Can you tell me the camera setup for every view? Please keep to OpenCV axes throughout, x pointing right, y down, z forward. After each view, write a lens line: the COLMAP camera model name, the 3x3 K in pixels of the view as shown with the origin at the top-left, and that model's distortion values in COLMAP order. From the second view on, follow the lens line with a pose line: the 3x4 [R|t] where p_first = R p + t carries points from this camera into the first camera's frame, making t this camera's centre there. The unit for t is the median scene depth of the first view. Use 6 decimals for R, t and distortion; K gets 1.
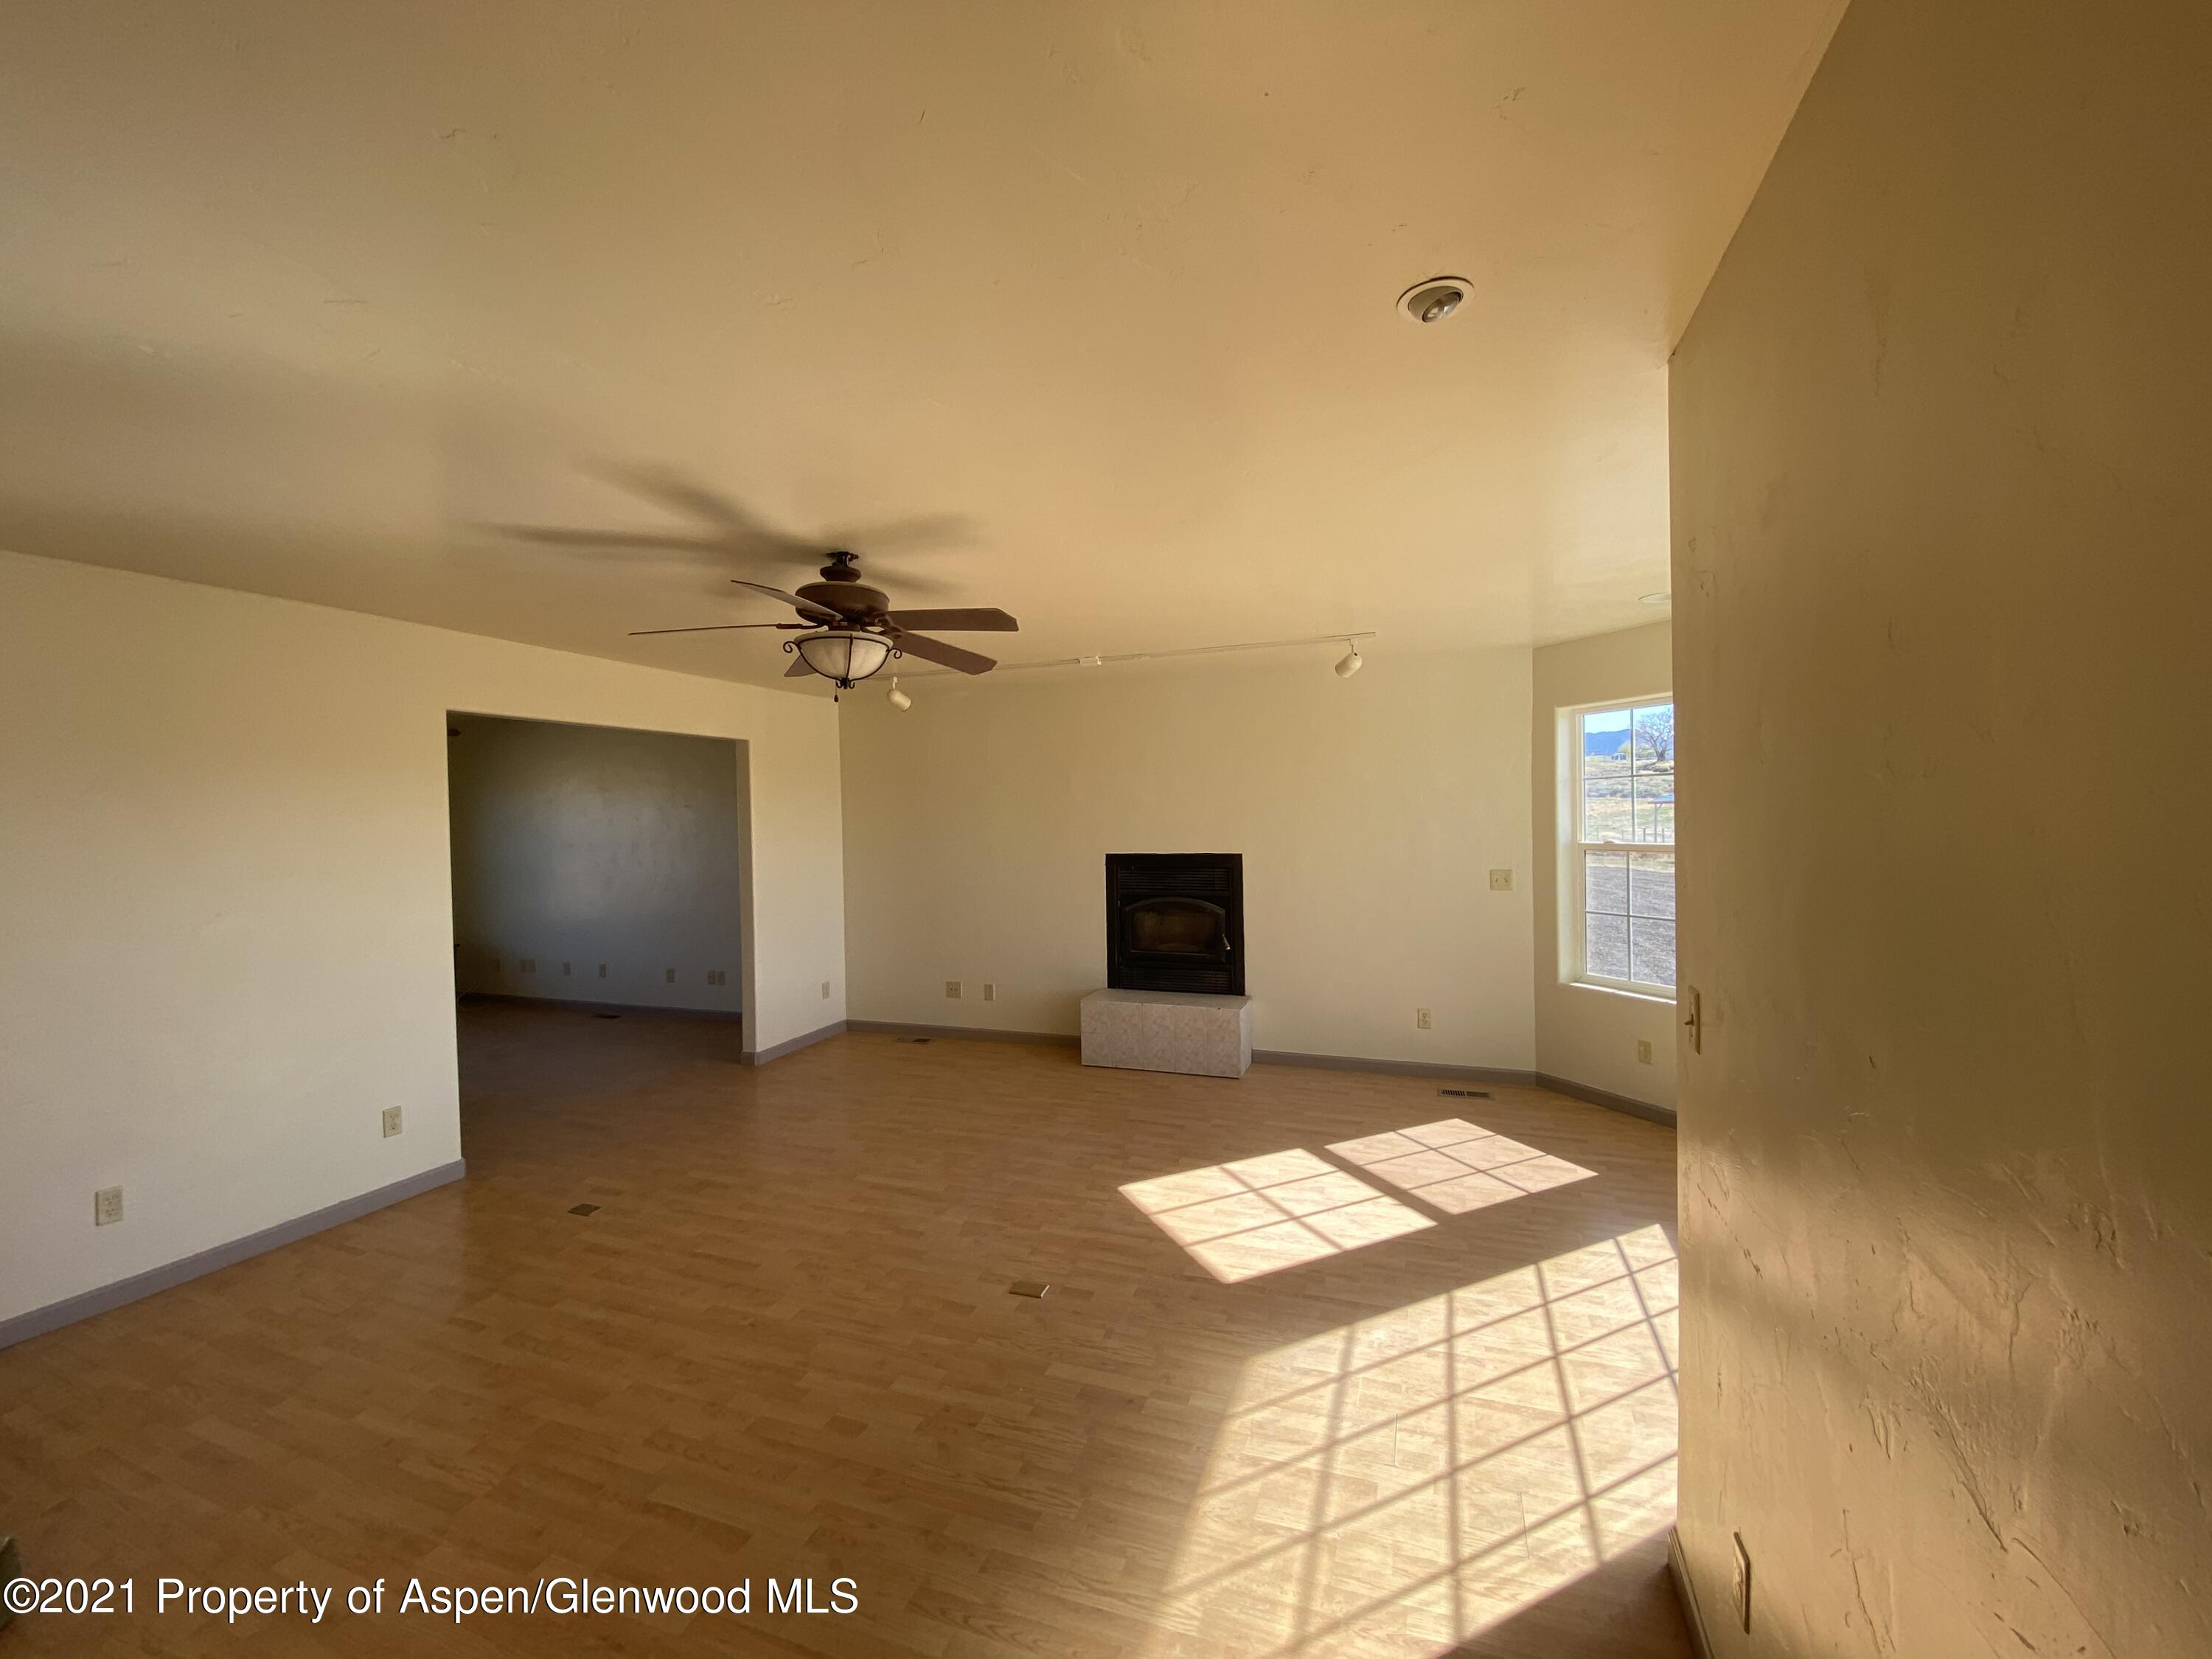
lens RADIAL K [[891.6, 0, 1085.6], [0, 891.6, 830.5], [0, 0, 1]] dist [0.017875, -0.020460]
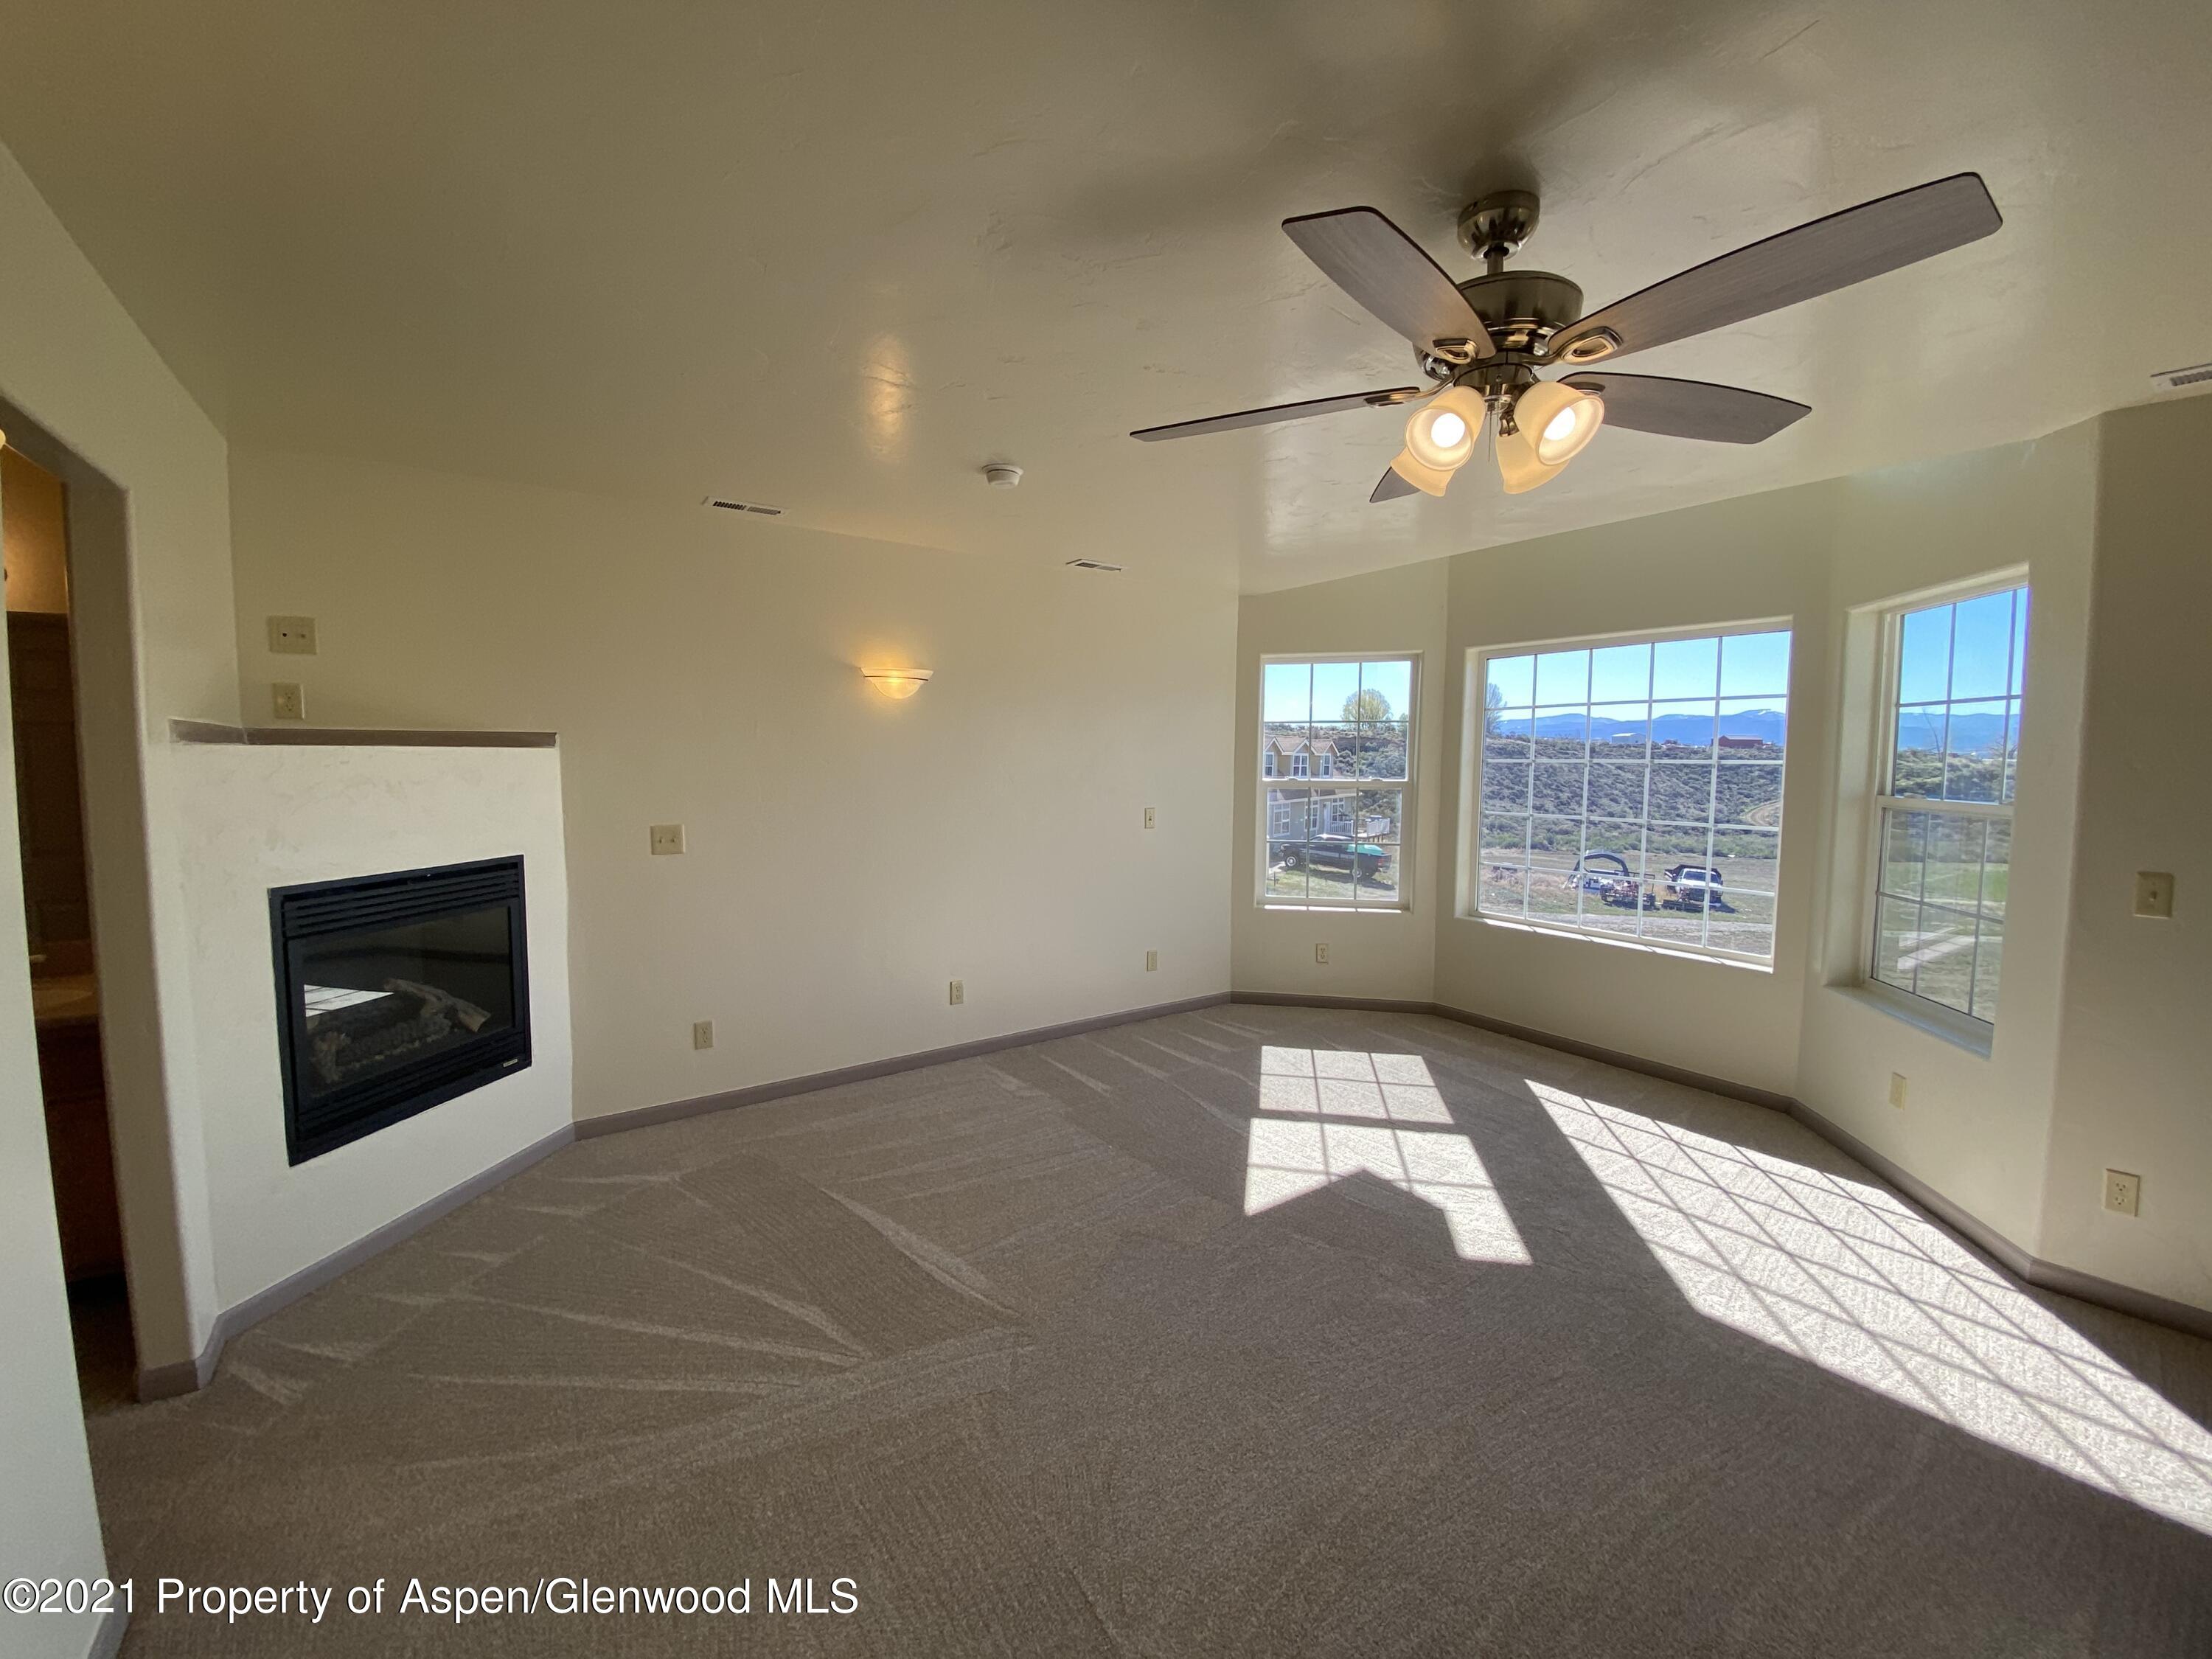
lens RADIAL K [[916.4, 0, 1094.3], [0, 916.4, 840.5], [0, 0, 1]] dist [0.088860, -0.057994]
pose [[0.563655, -0.046018, 0.824728, -0.667417], [-0.012712, 0.997845, 0.064366, 0.024538], [-0.825913, -0.046764, 0.561855, 0.691691]]
